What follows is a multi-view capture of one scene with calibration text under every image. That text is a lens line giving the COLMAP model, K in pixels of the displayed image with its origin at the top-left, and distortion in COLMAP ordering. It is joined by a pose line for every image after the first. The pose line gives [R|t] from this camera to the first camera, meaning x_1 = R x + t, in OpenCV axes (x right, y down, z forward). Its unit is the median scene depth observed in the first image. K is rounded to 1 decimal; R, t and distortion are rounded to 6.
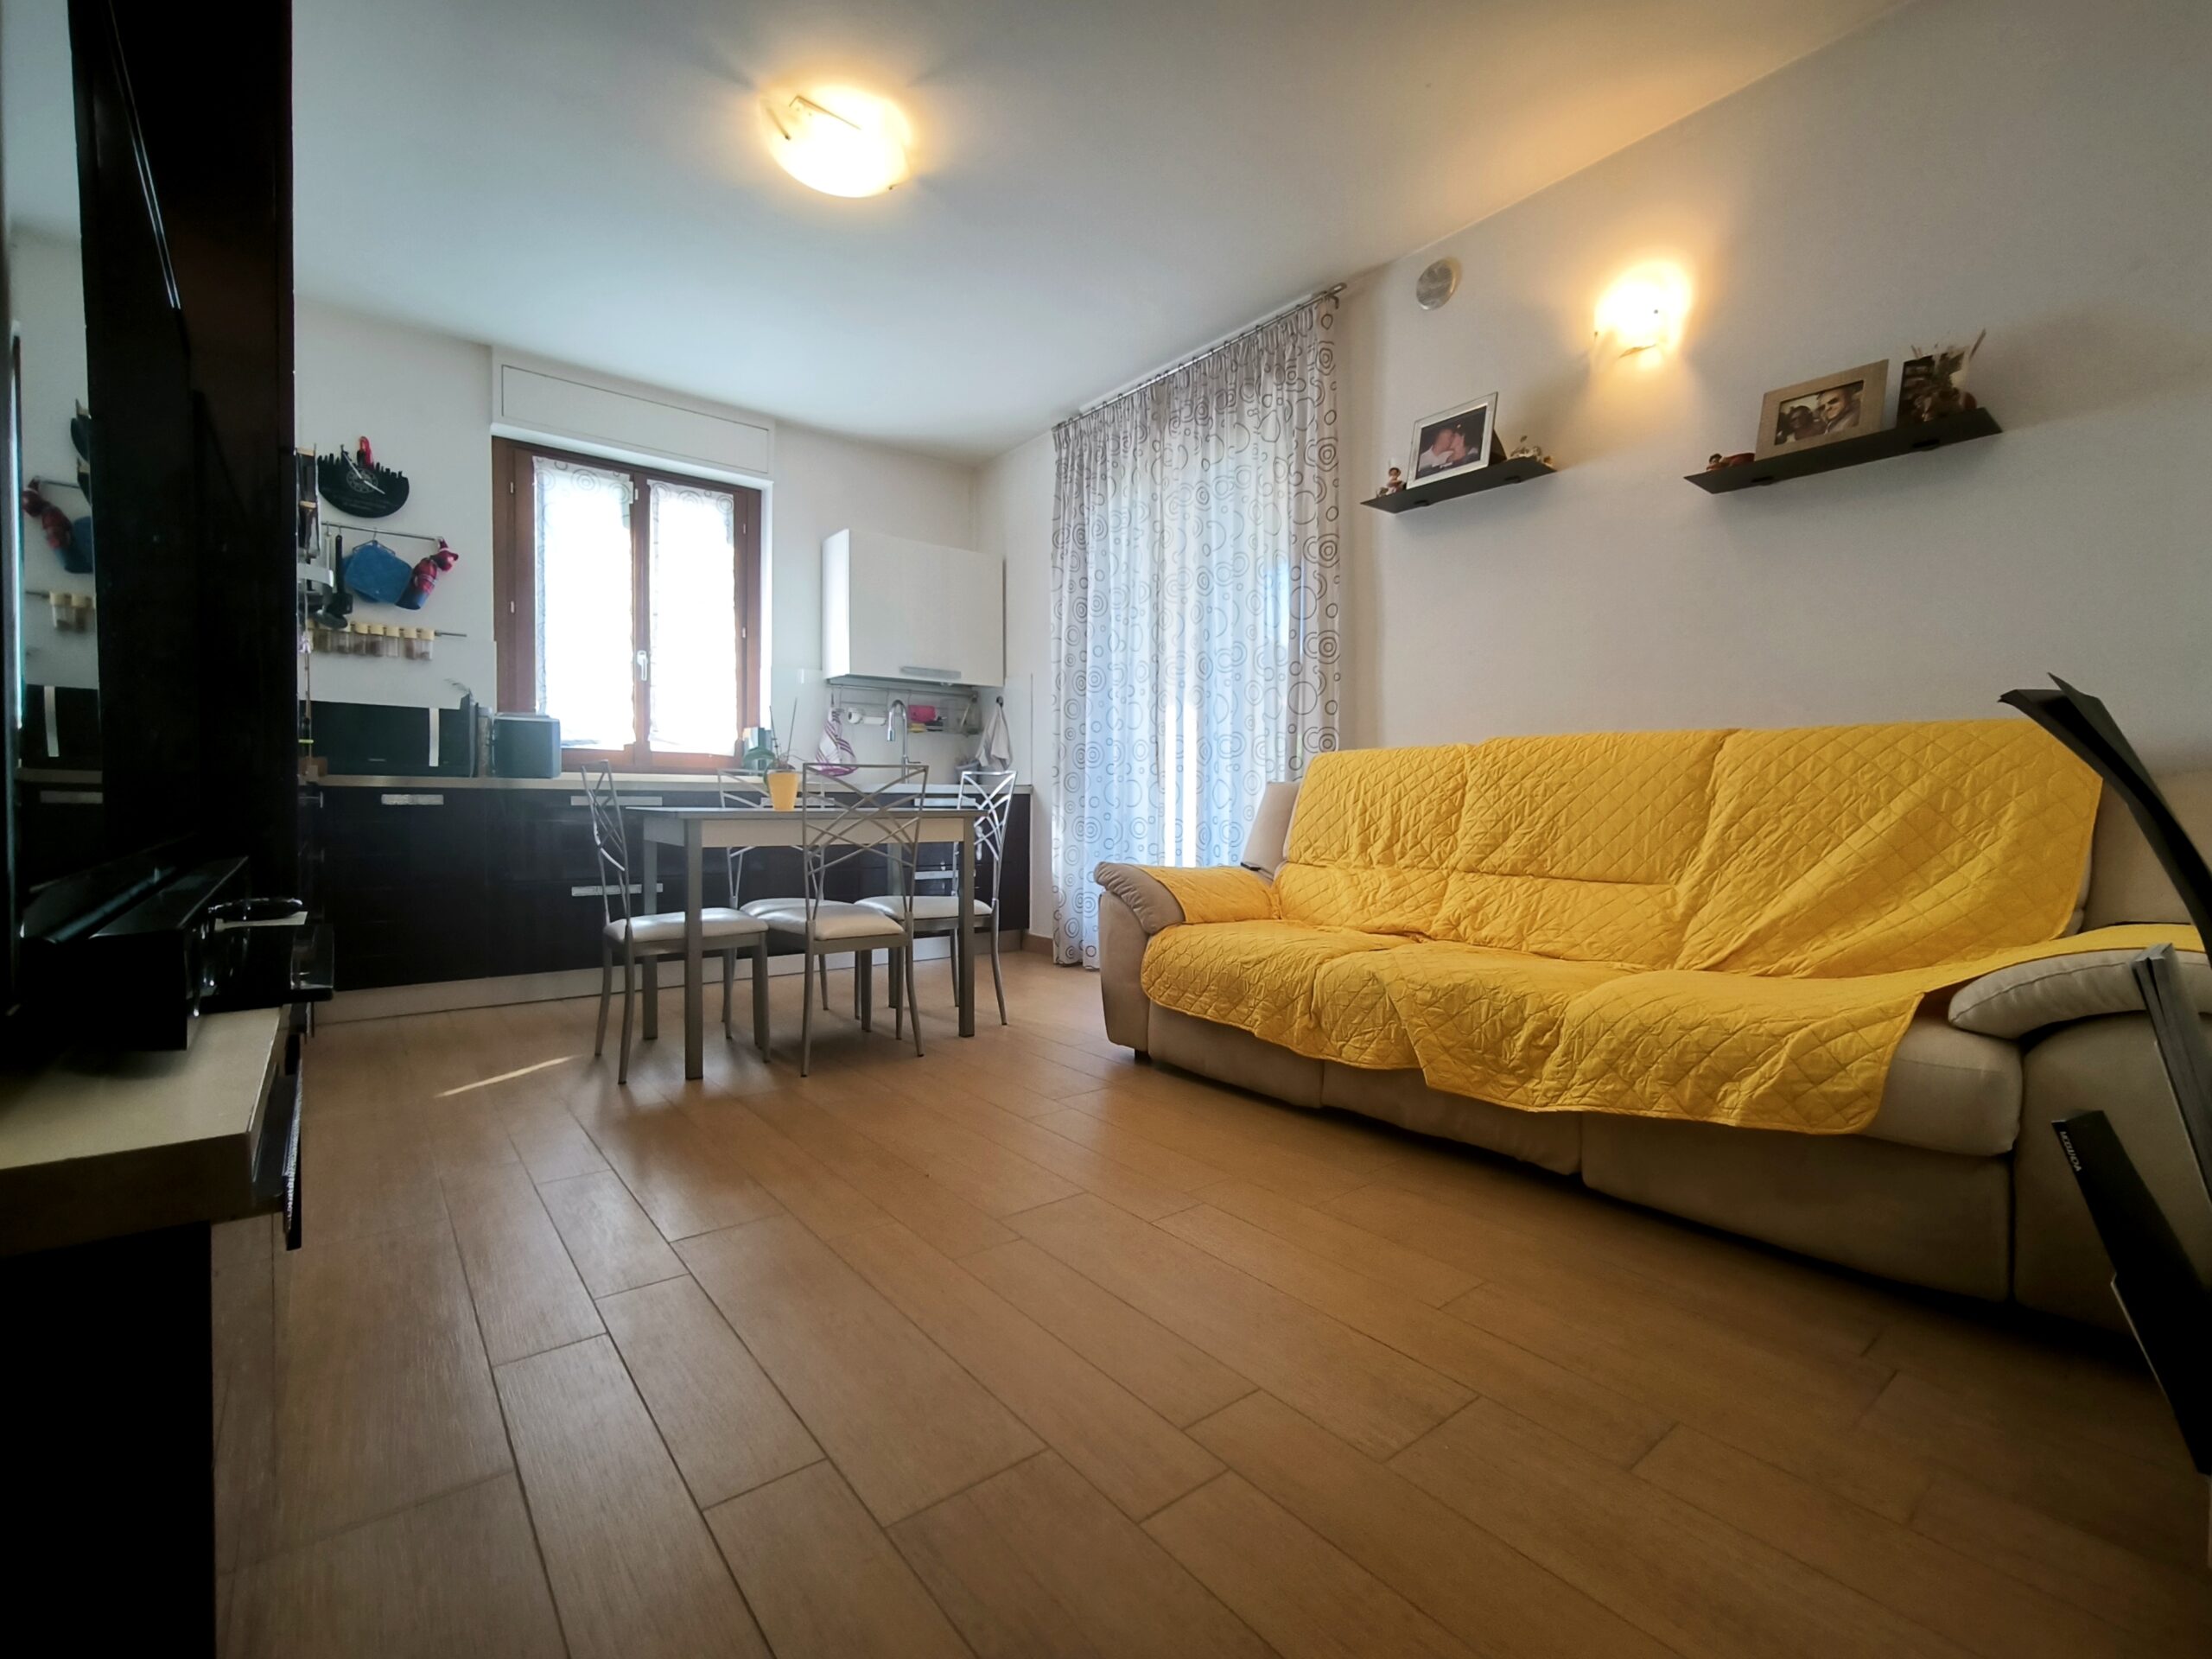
lens RADIAL K [[985.5, 0, 1115.6], [0, 985.5, 824.2], [0, 0, 1]] dist [-0.013285, 0.000433]
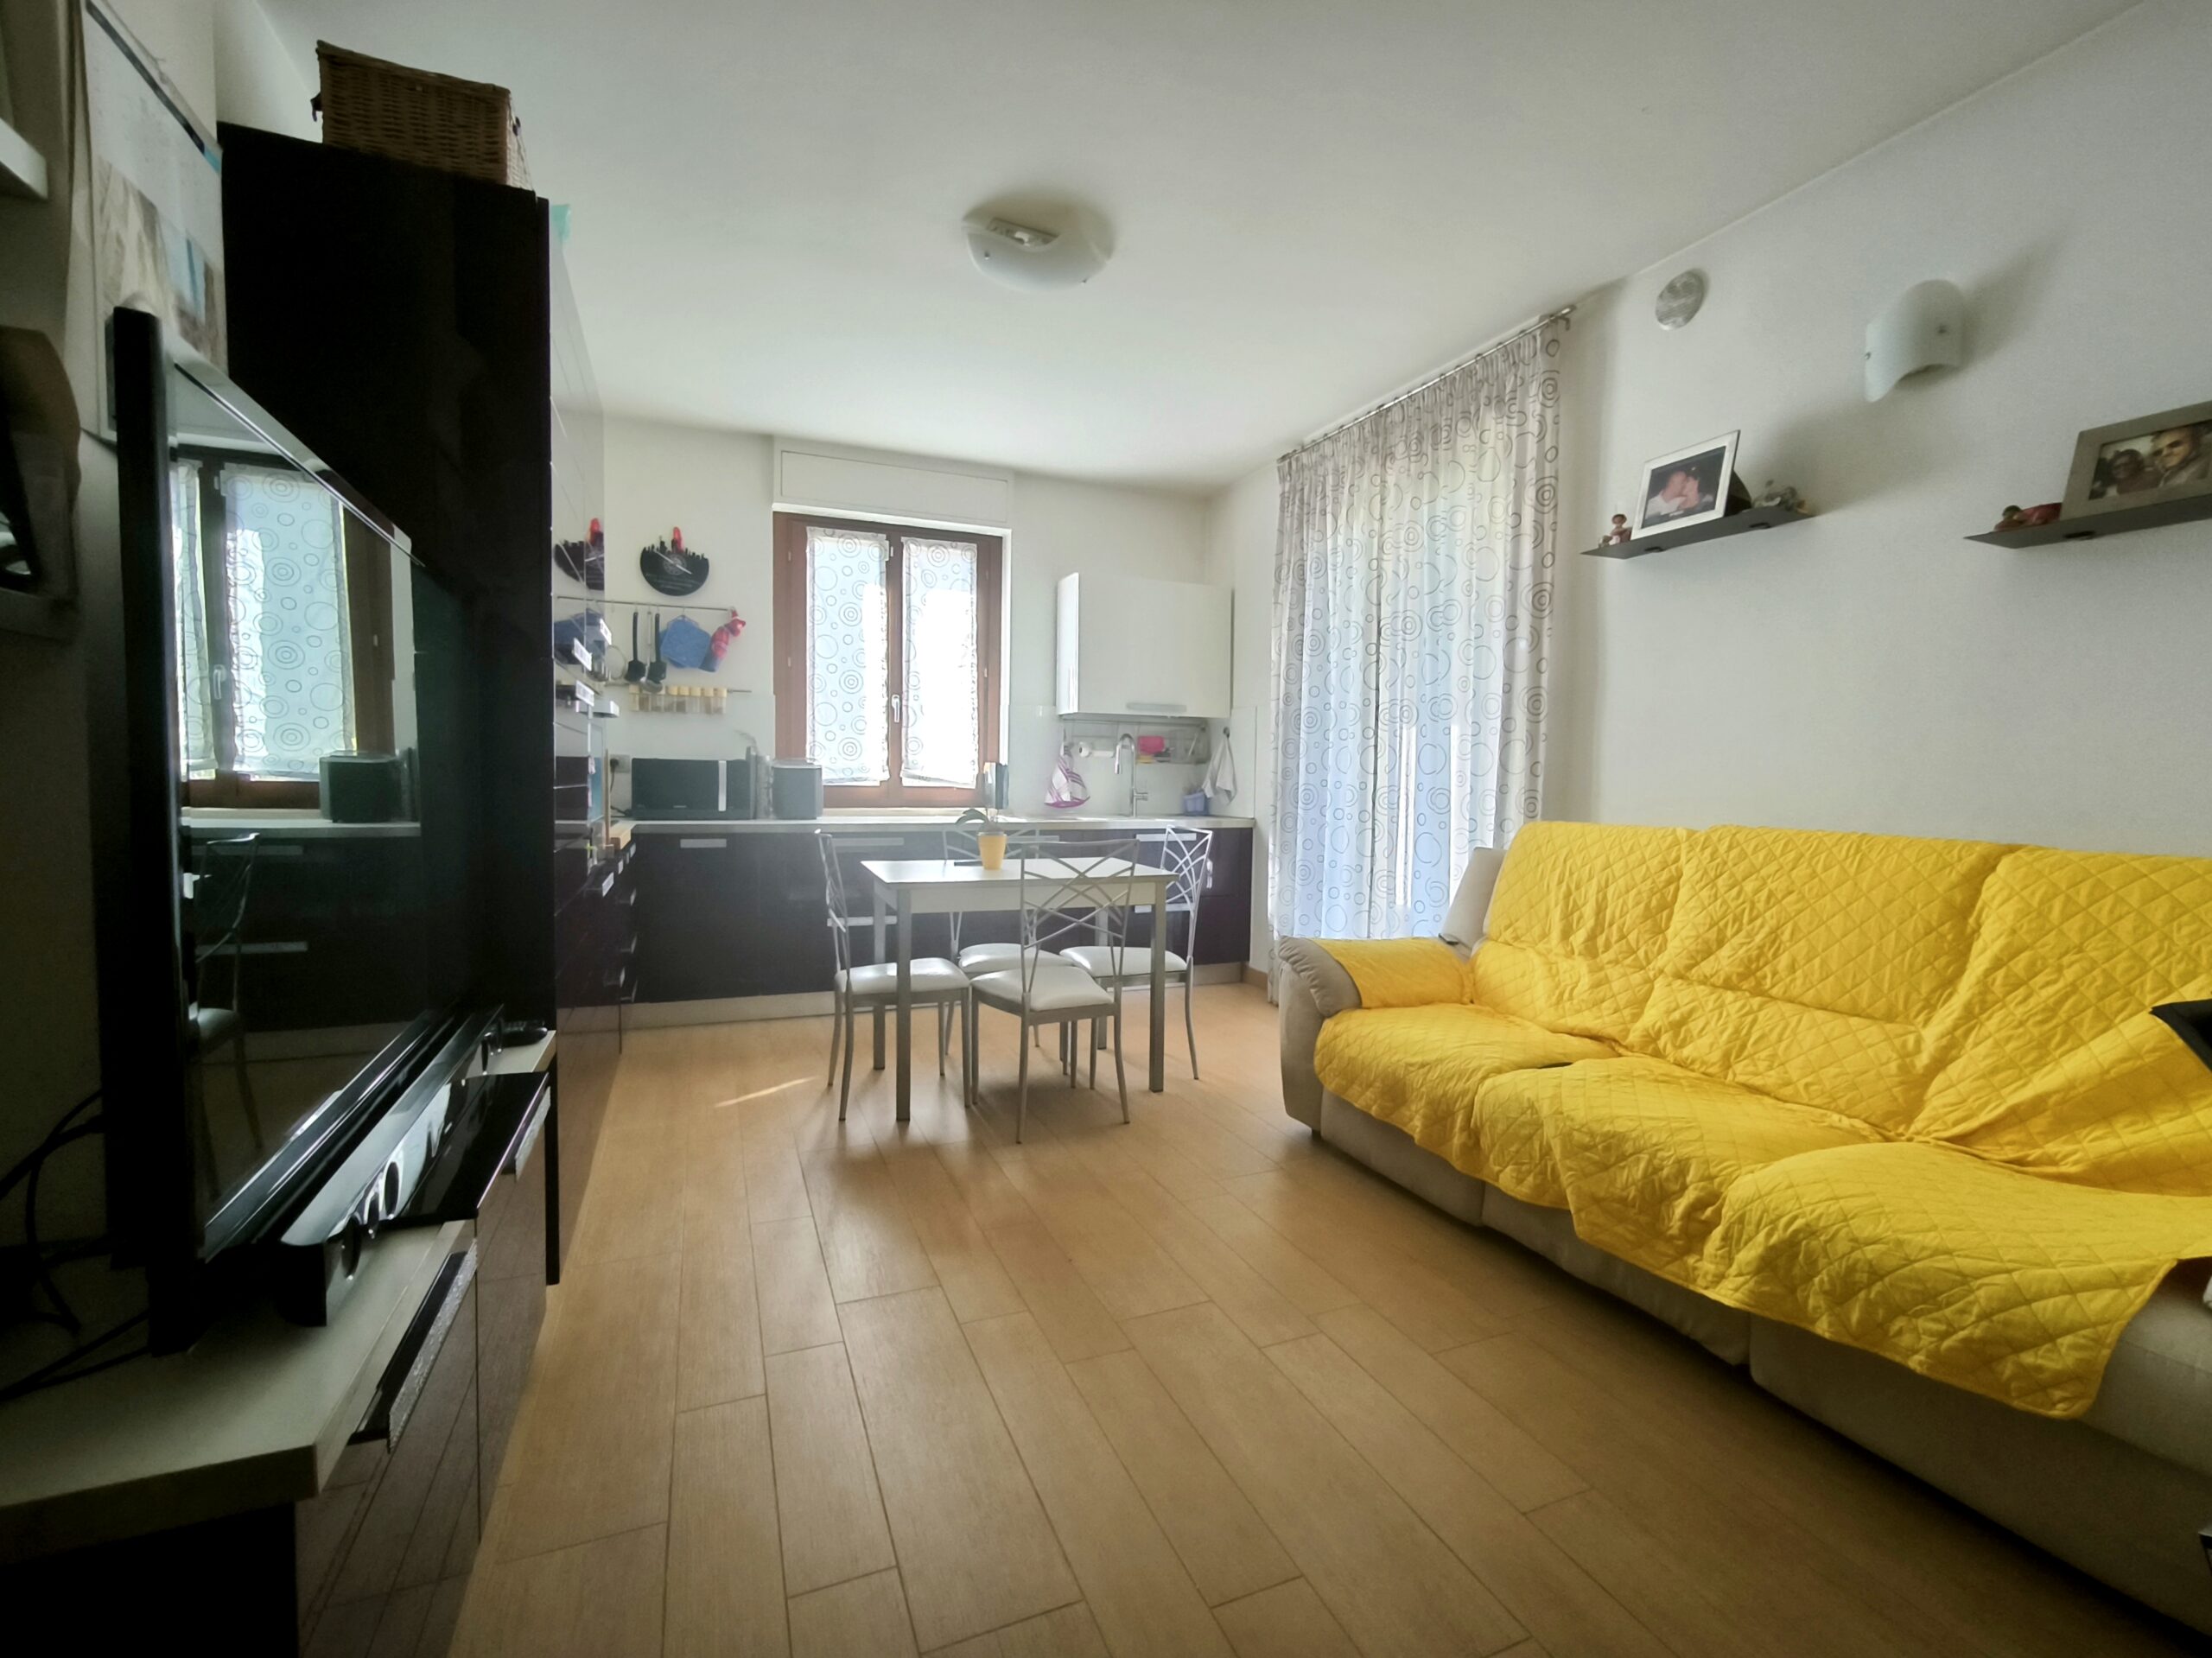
lens RADIAL K [[991.8, 0, 1122.3], [0, 991.8, 826.0], [0, 0, 1]] dist [-0.001461, 0.000871]
pose [[0.962395, 0.020990, -0.270842, 0.100096], [-0.013796, 0.999500, 0.028437, -0.098365], [0.271304, -0.023631, 0.962204, -0.010367]]
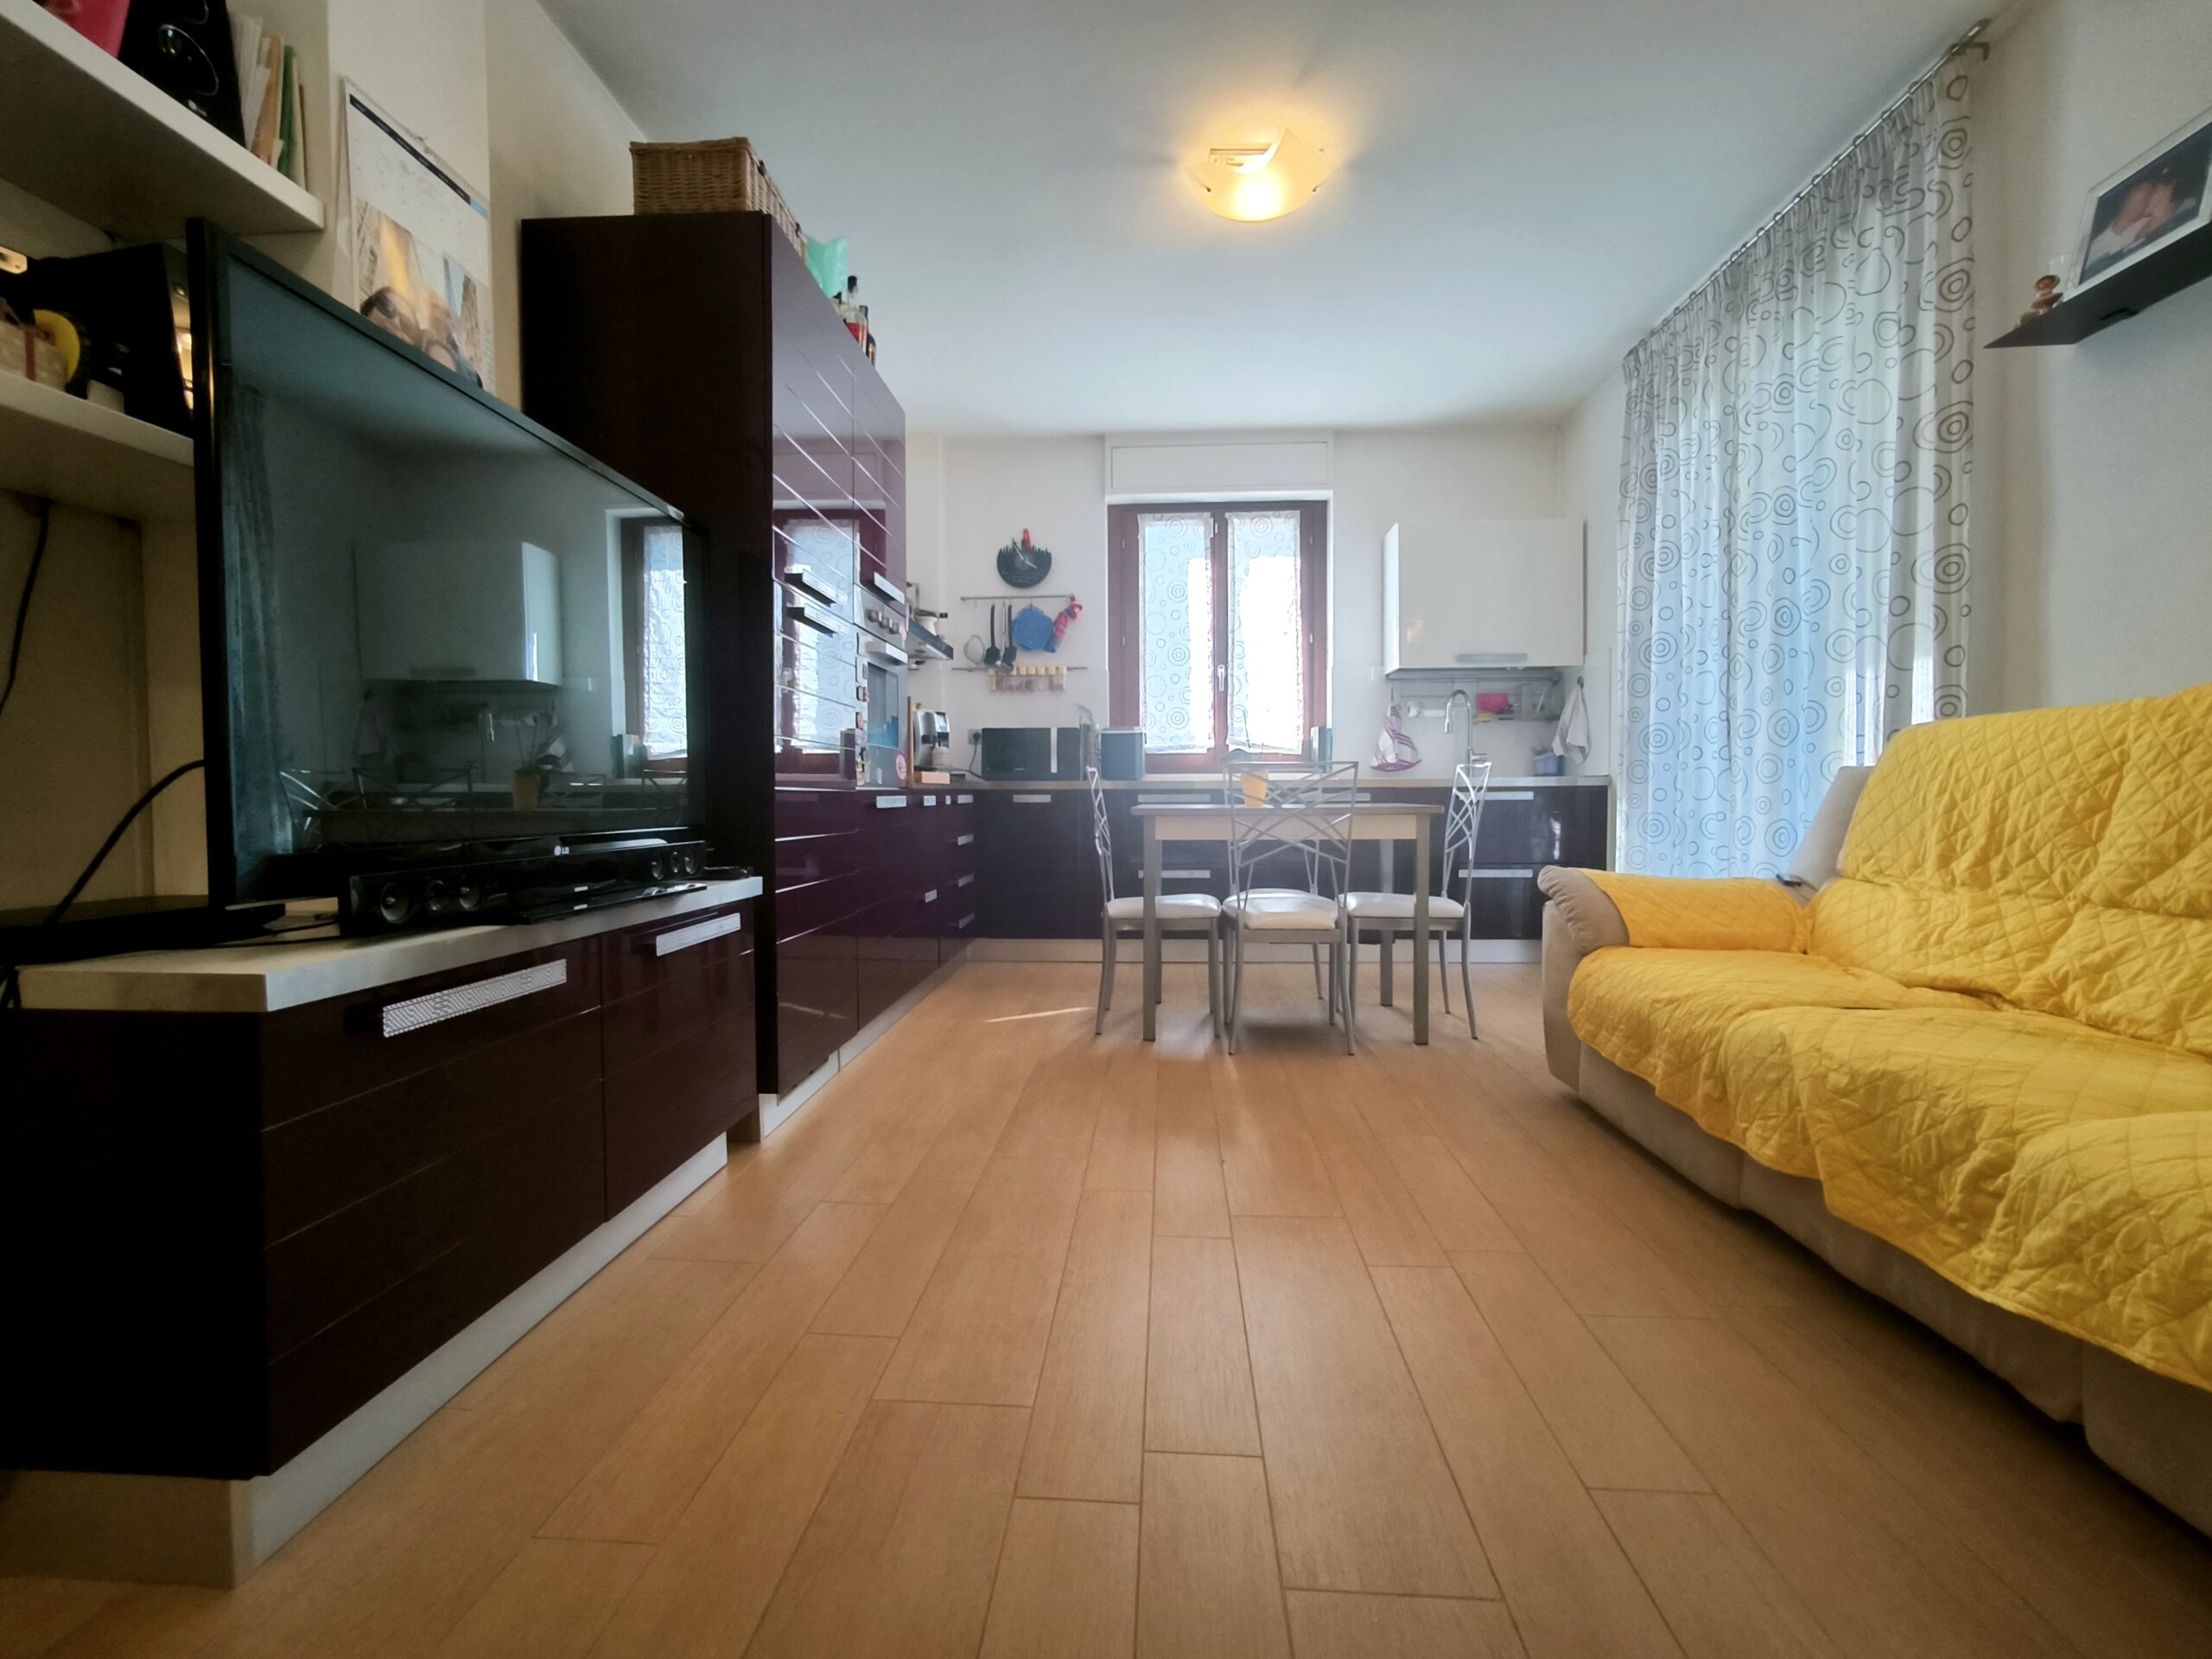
lens RADIAL K [[964.7, 0, 1106.0], [0, 964.7, 829.5], [0, 0, 1]] dist [0.001119, 0.001540]
pose [[0.740555, 0.015664, -0.671814, 0.268100], [-0.005974, 0.999842, 0.016727, -0.005666], [0.671970, -0.008374, 0.740531, 0.111960]]
